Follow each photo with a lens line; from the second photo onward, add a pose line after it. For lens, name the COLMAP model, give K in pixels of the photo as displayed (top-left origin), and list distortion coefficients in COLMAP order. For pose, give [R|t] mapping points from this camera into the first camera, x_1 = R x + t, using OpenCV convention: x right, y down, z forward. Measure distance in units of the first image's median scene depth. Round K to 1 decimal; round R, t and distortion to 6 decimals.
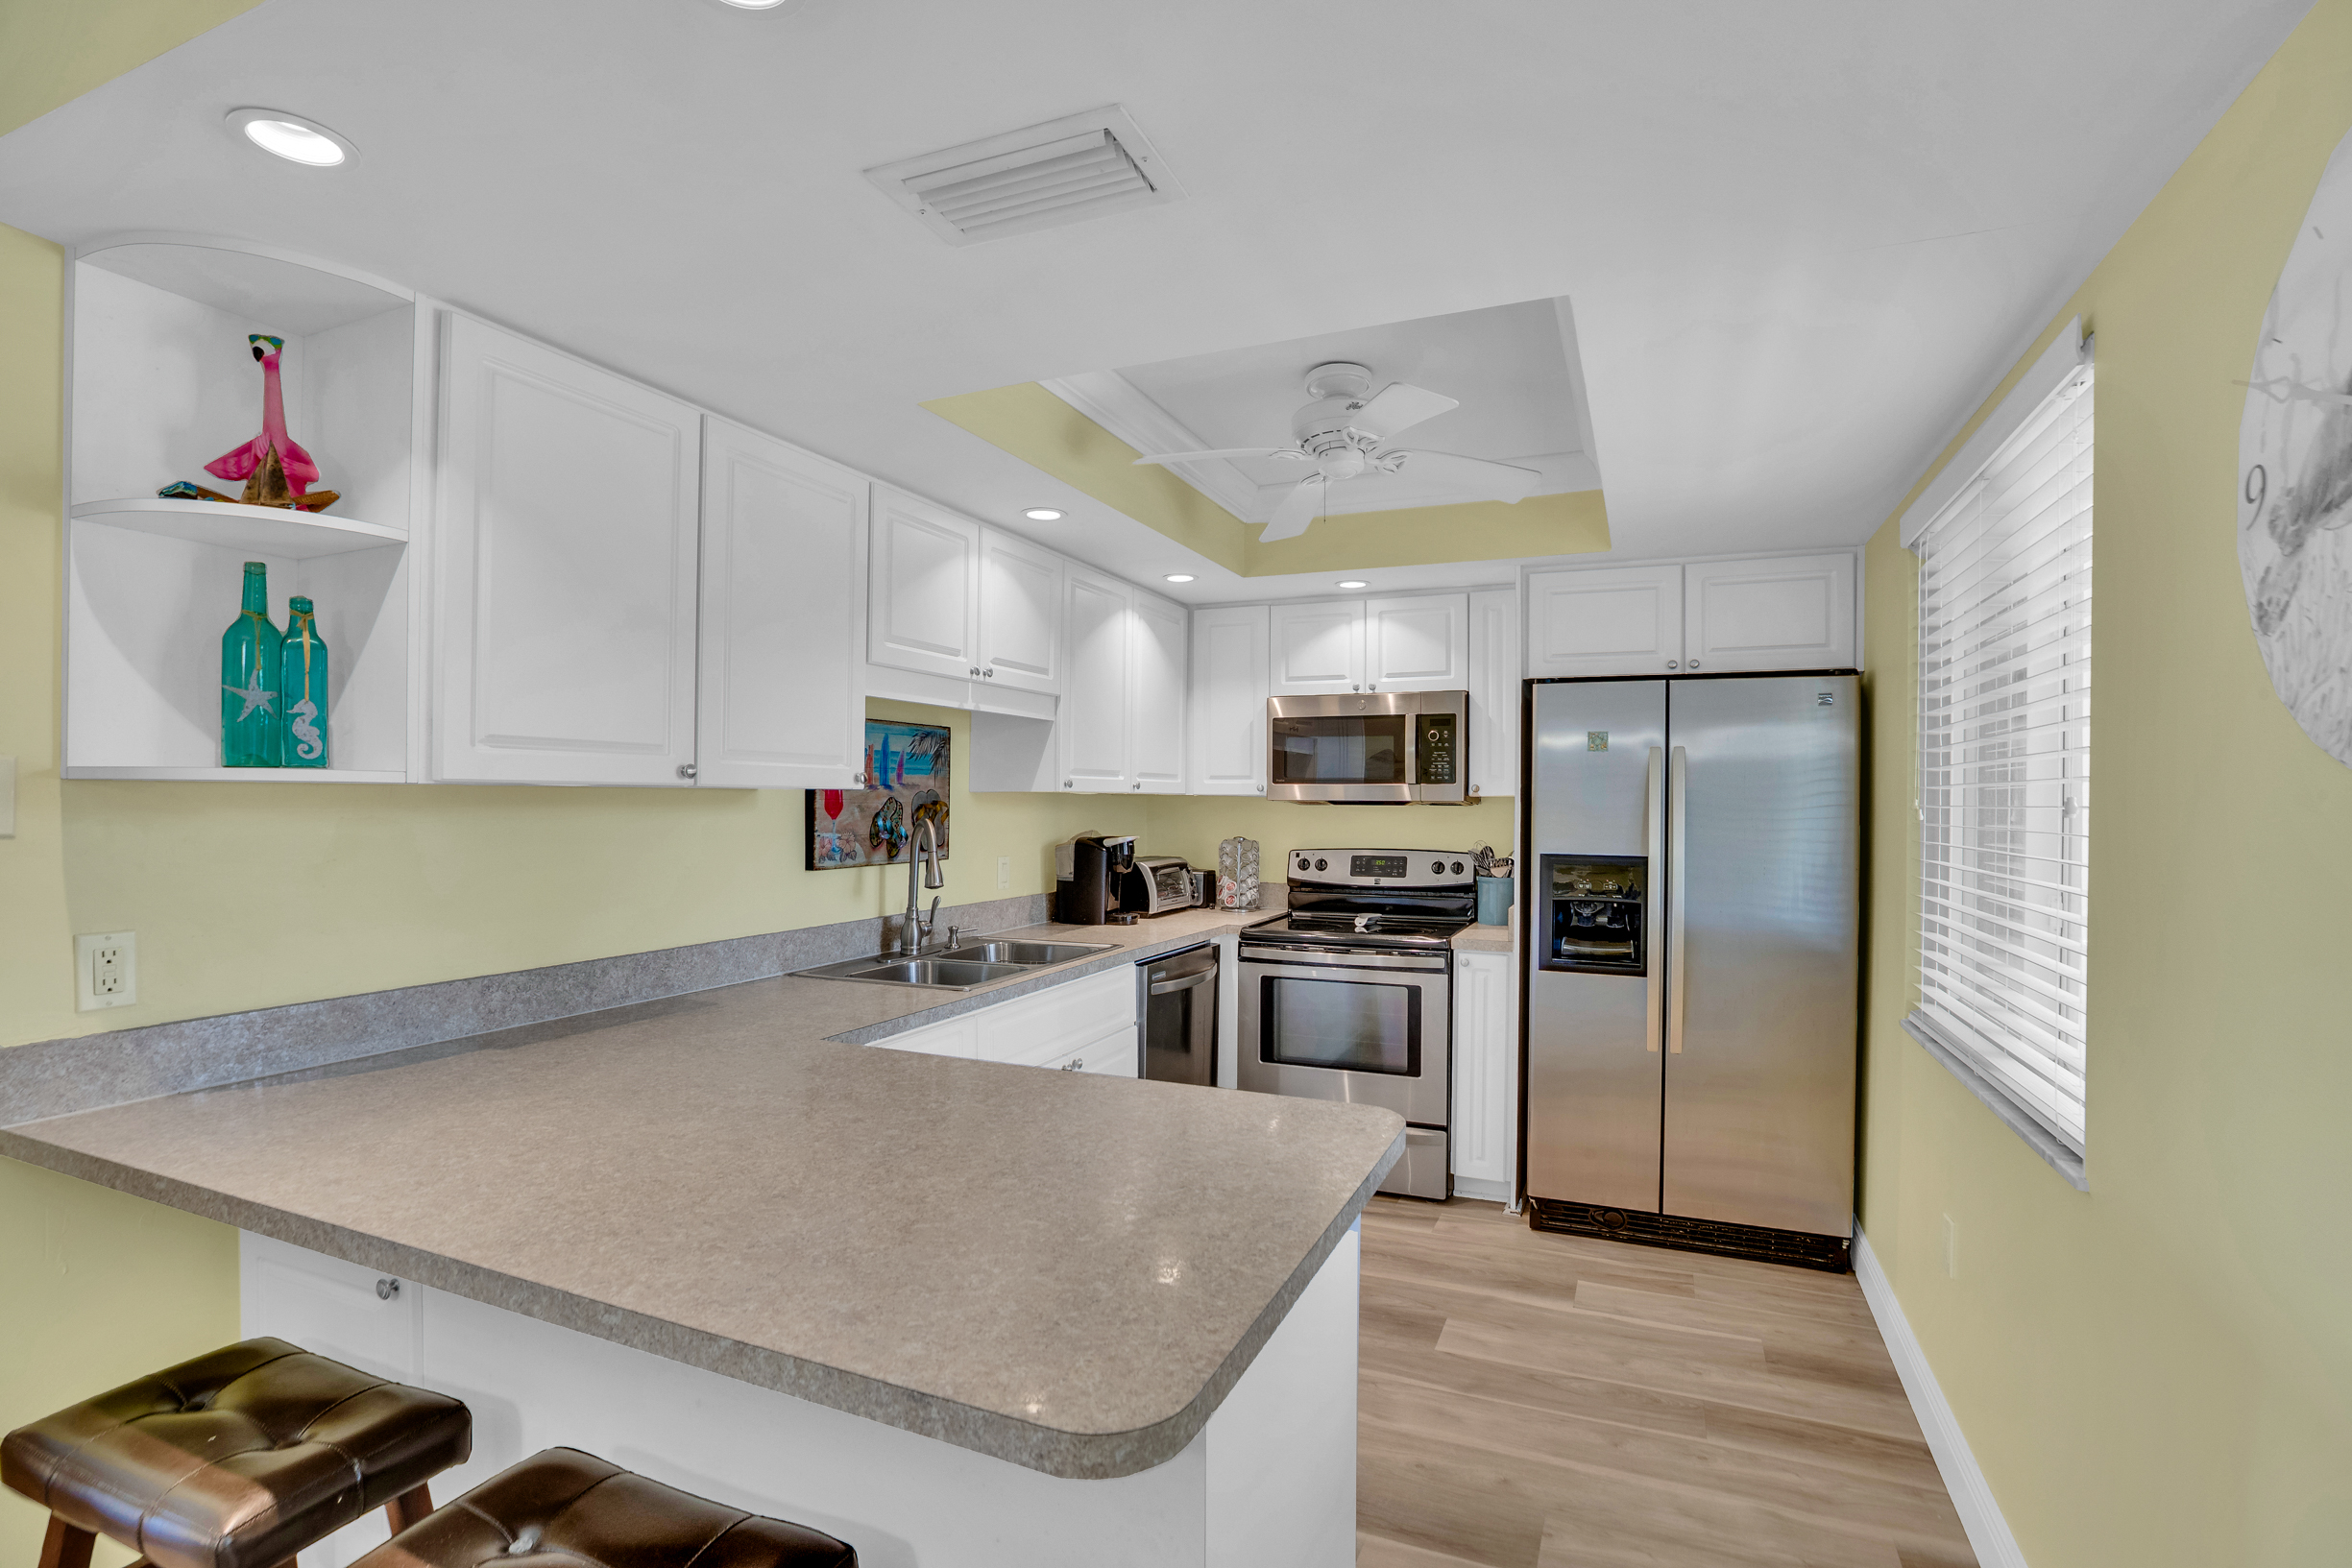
lens RADIAL K [[1081.6, 0, 1199.5], [0, 1081.6, 803.5], [0, 0, 1]] dist [-0.043717, 0.013045]
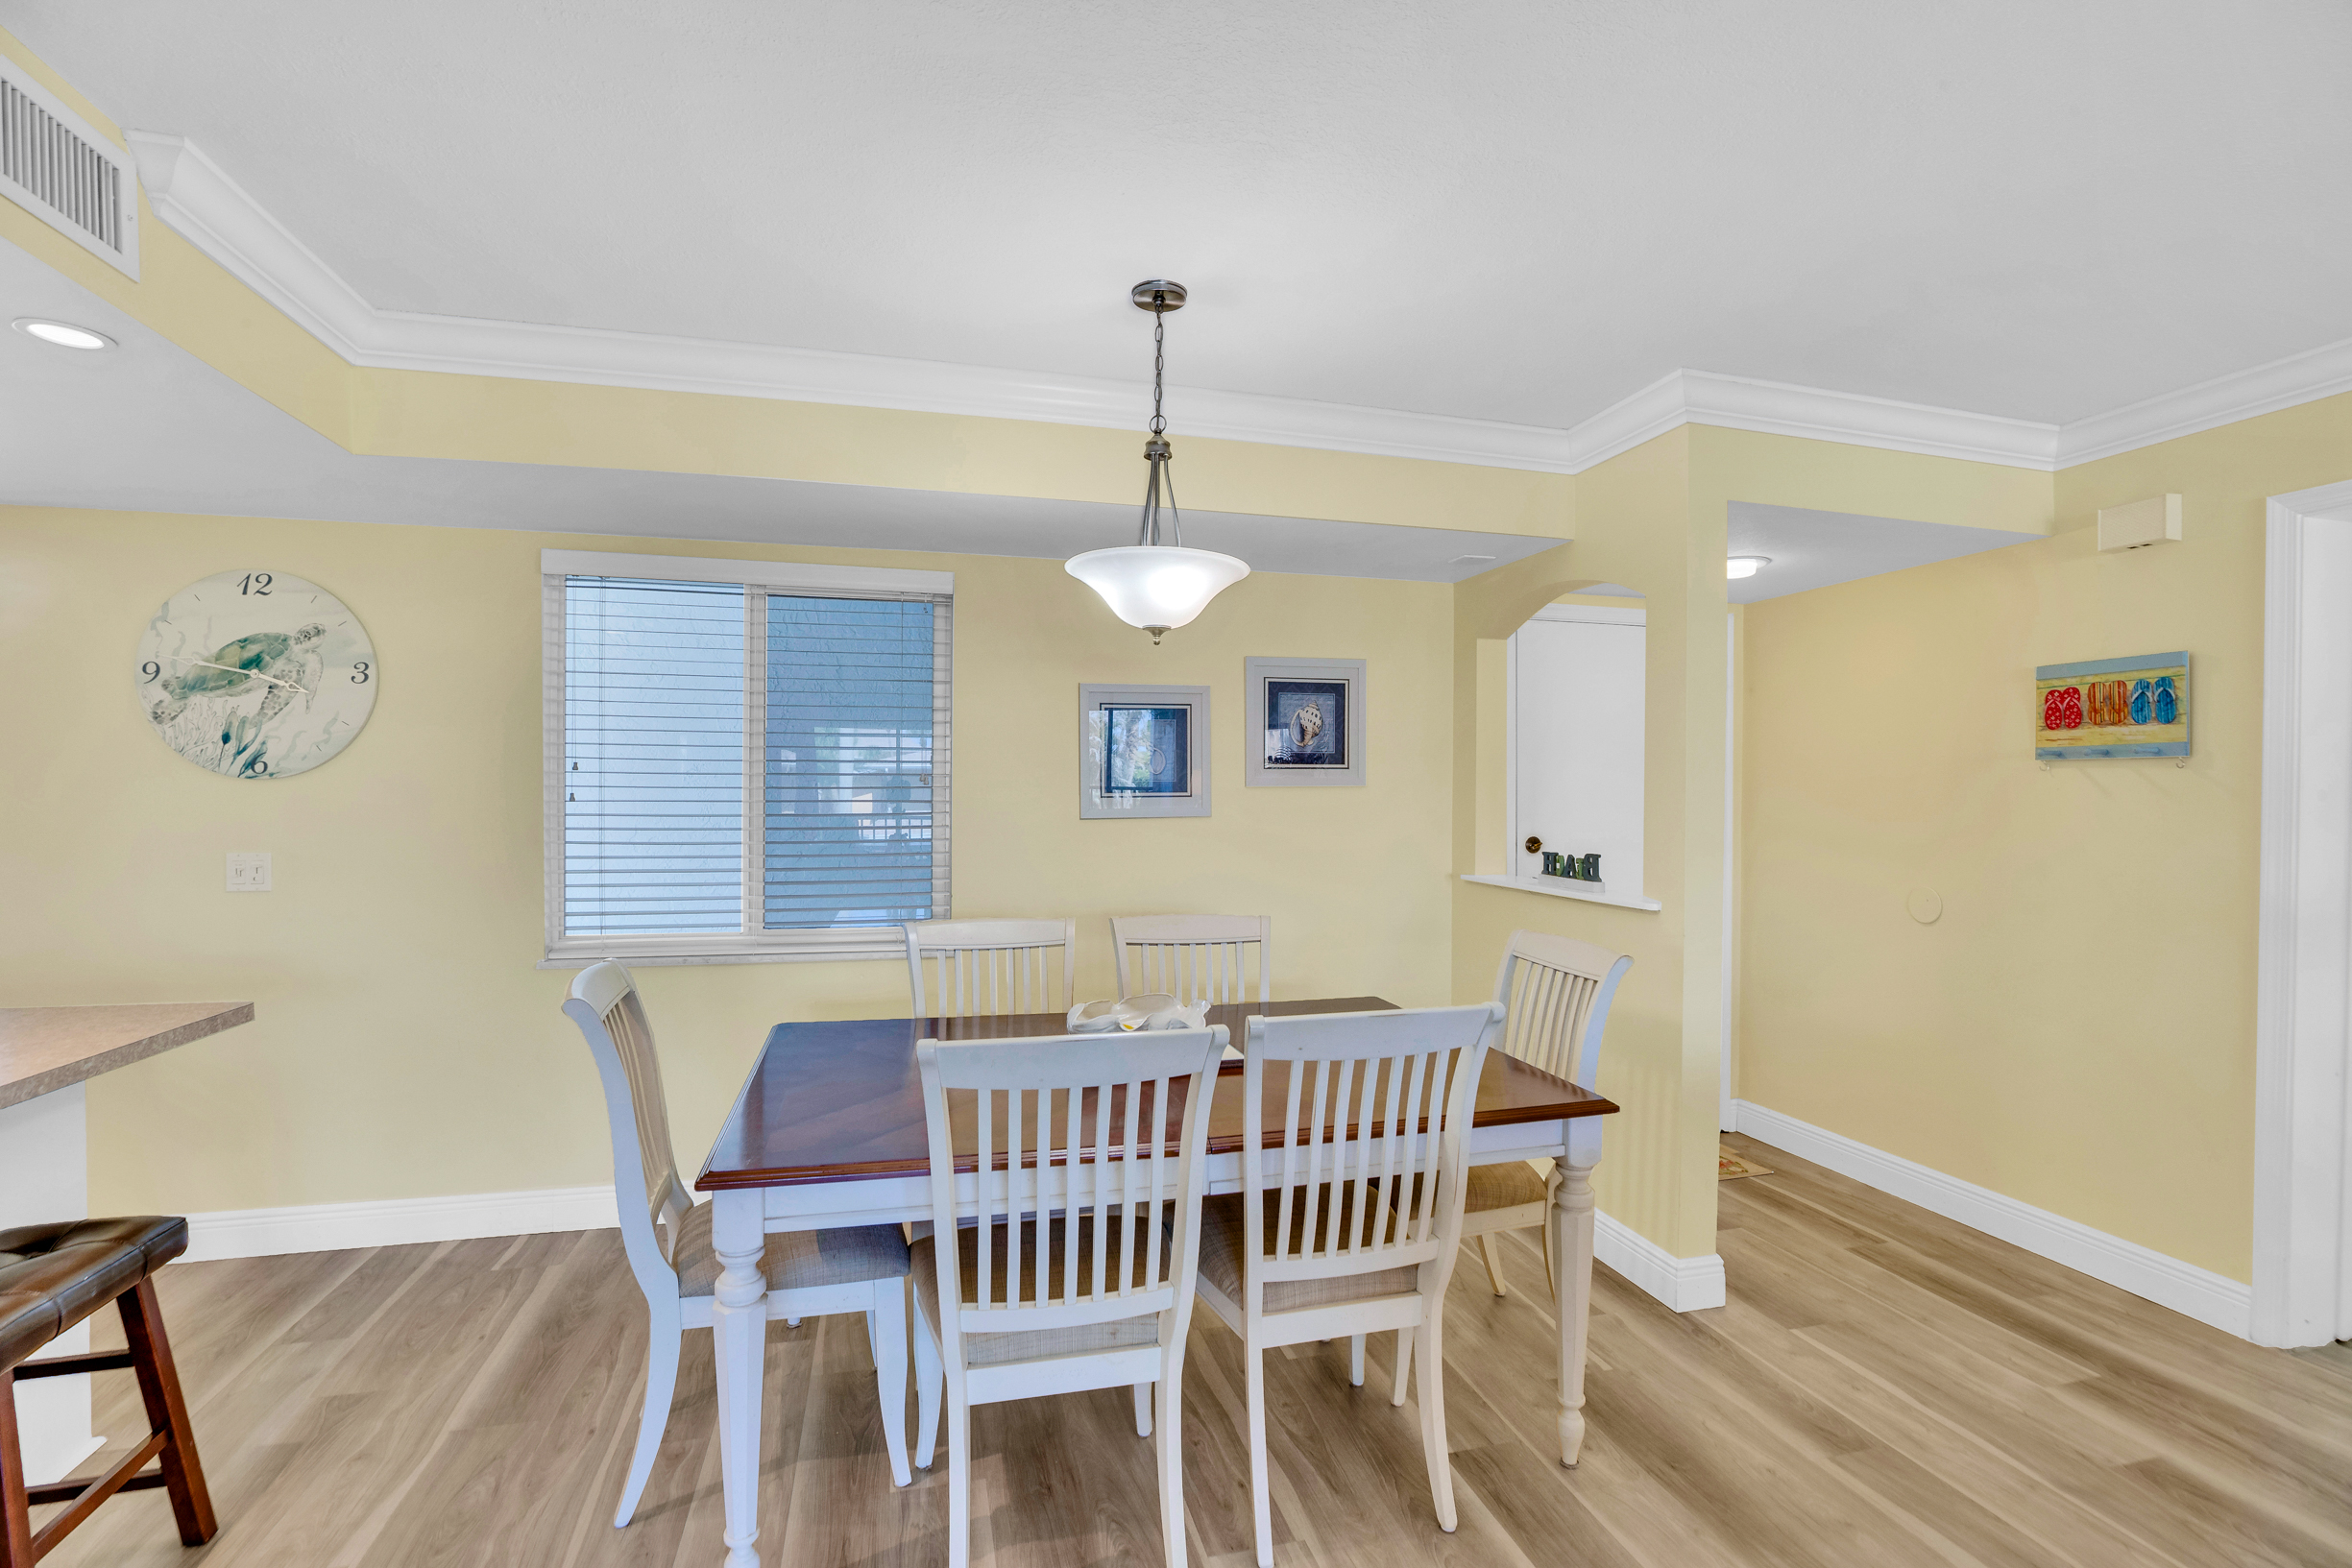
lens RADIAL K [[1081.6, 0, 1196.8], [0, 1081.6, 796.3], [0, 0, 1]] dist [-0.043717, 0.013045]
pose [[-0.616570, -0.014226, 0.787172, -0.903107], [-0.004556, 0.999884, 0.014501, -0.006382], [-0.787287, 0.005355, -0.616563, 0.168592]]
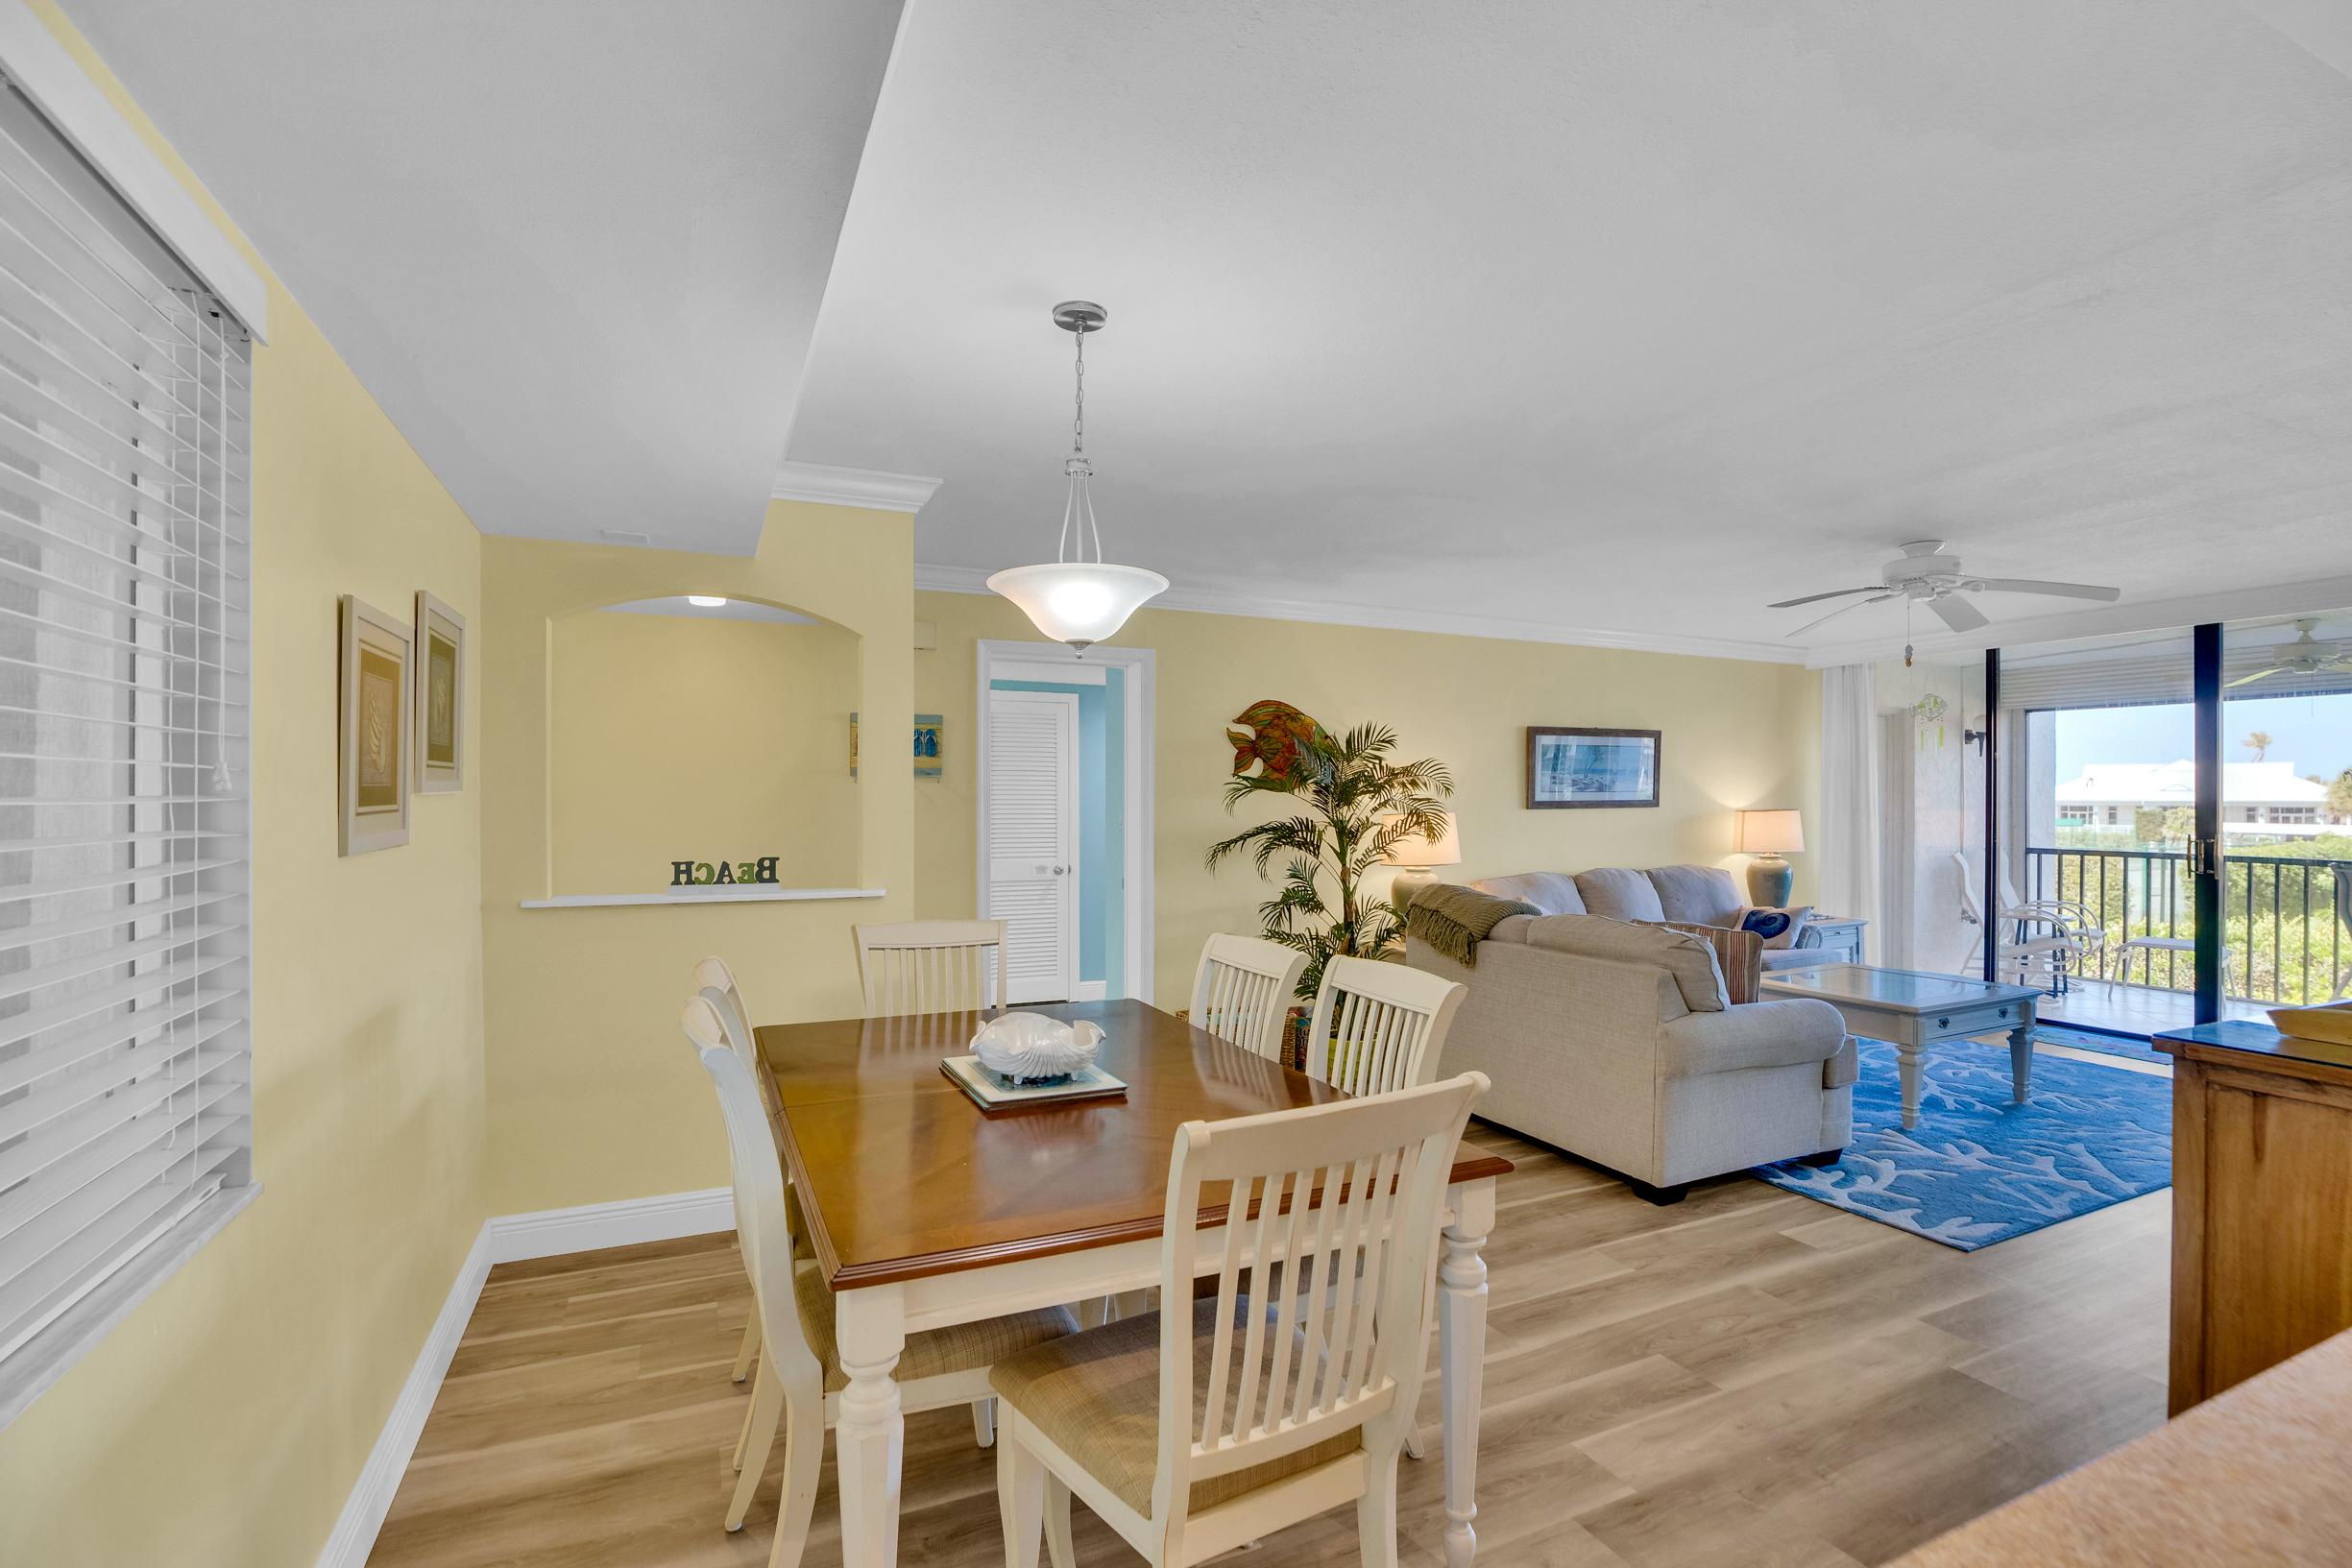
lens RADIAL K [[1081.6, 0, 1195.3], [0, 1081.6, 806.9], [0, 0, 1]] dist [-0.043717, 0.013045]
pose [[-0.667622, -0.001507, -0.744499, 0.128853], [-0.010362, 0.999920, 0.007268, -0.002301], [0.744429, 0.012567, -0.667584, 0.285298]]
